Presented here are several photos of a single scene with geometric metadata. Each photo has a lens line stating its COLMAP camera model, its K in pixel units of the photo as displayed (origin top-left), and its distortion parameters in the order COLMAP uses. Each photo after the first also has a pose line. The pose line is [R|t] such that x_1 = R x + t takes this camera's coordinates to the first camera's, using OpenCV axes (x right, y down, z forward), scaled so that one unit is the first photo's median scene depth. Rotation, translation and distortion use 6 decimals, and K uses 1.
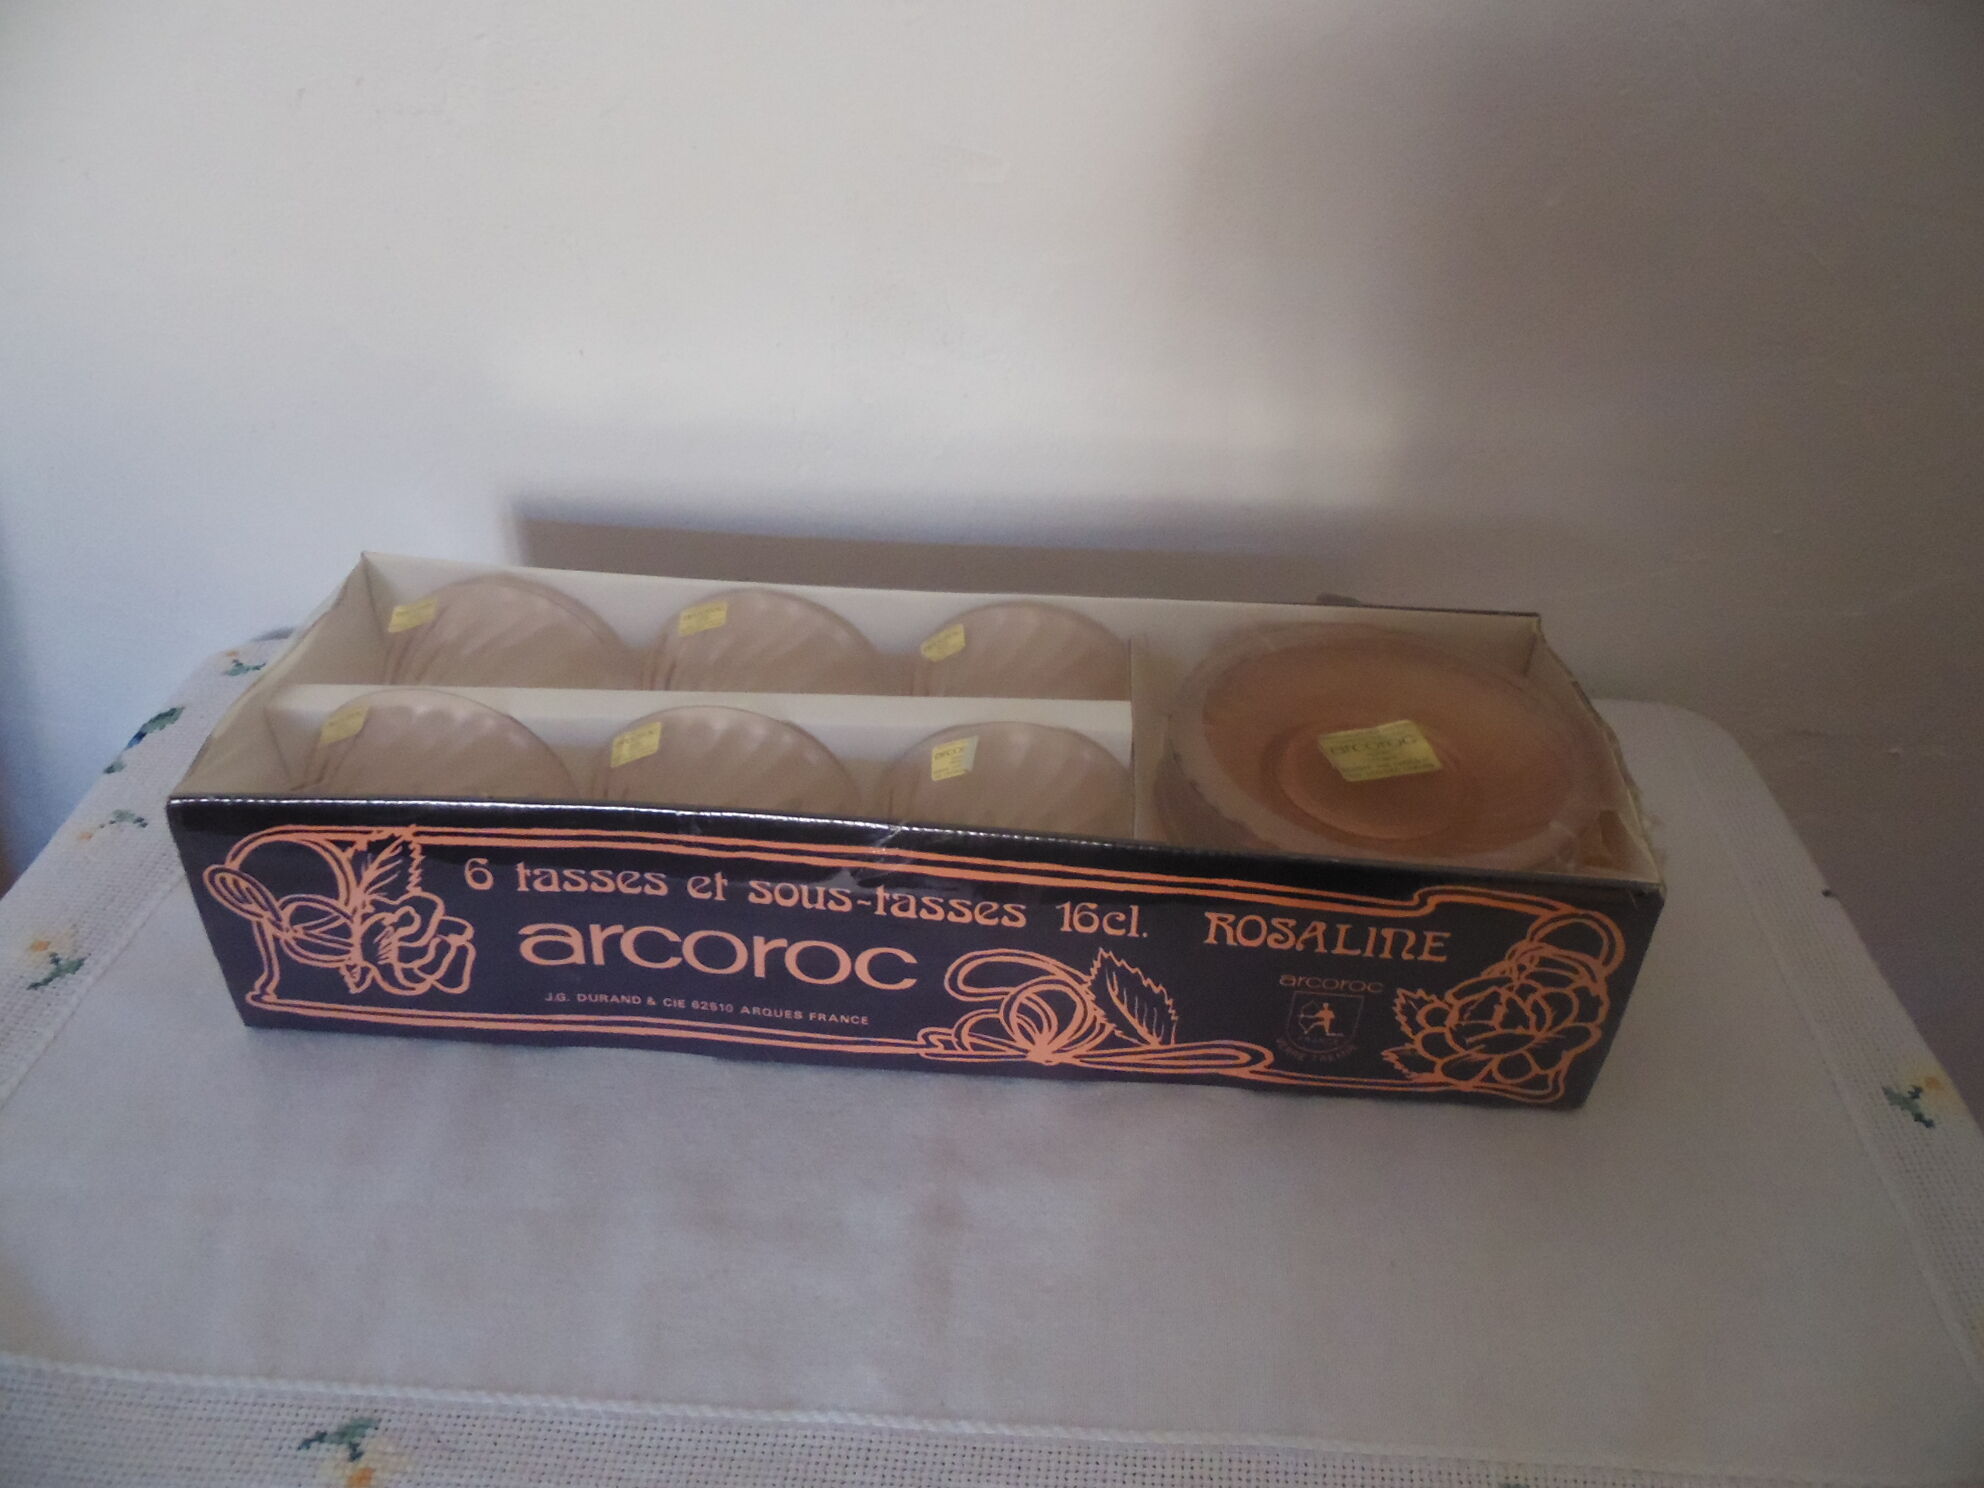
lens RADIAL K [[1461.7, 0, 992.0], [0, 1461.7, 744.0], [0, 0, 1]] dist [-0.034569, 0.000667]
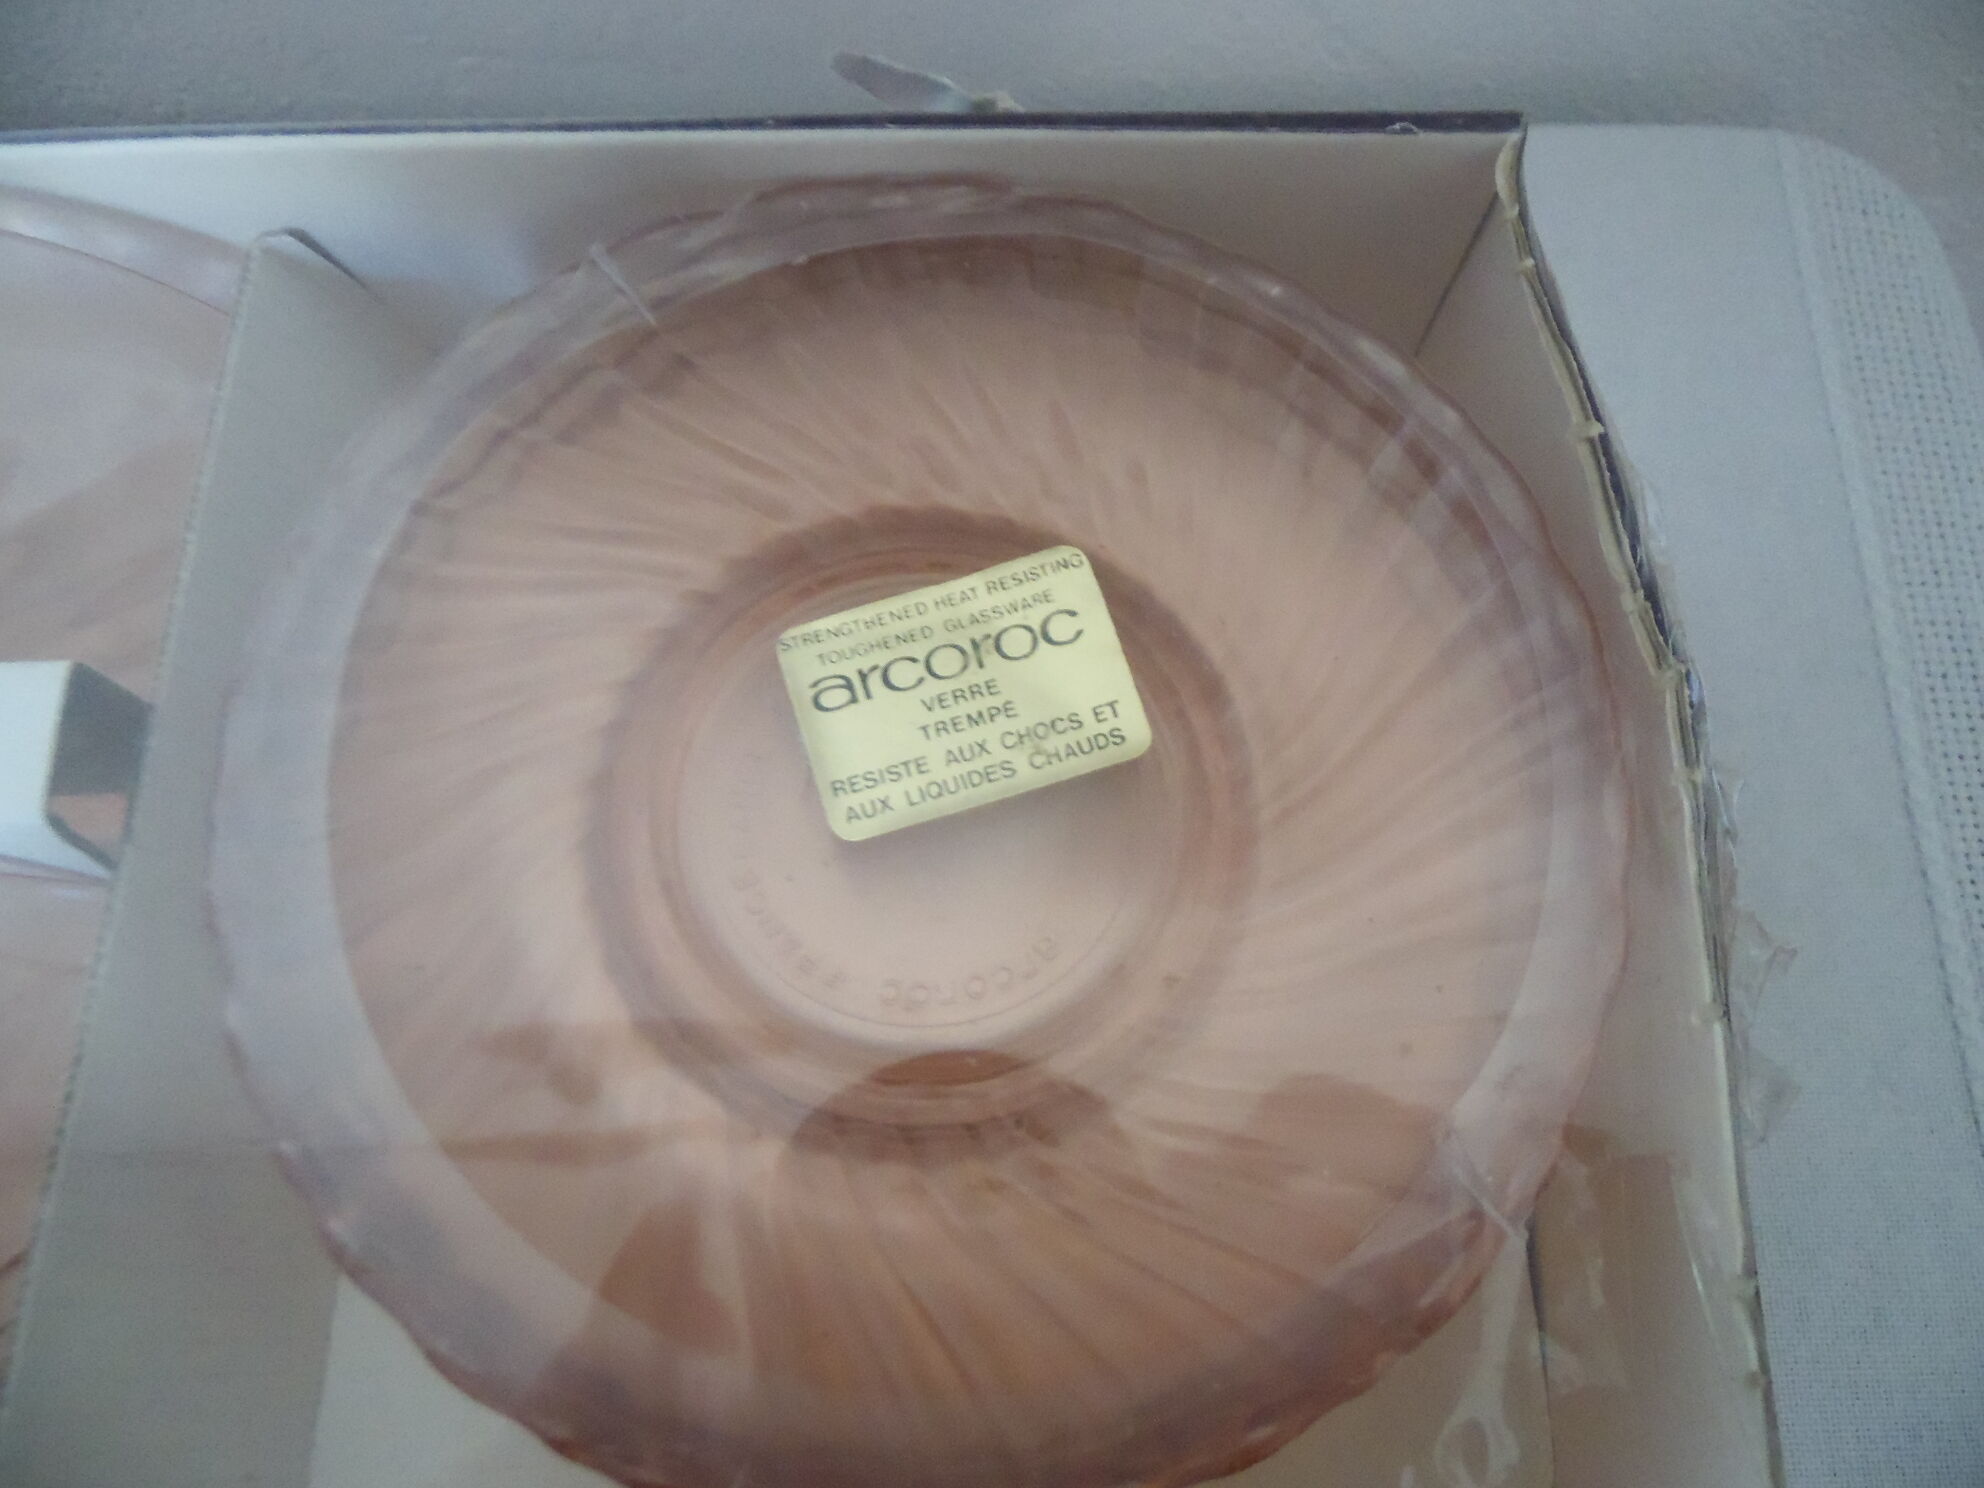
lens RADIAL K [[1465.0, 0, 992.0], [0, 1465.0, 744.0], [0, 0, 1]] dist [-0.025048, 0.002712]
pose [[0.997564, -0.068091, 0.015130, 0.297374], [0.049602, 0.845004, 0.532455, -0.174703], [-0.049040, -0.530408, 0.846323, 0.802089]]
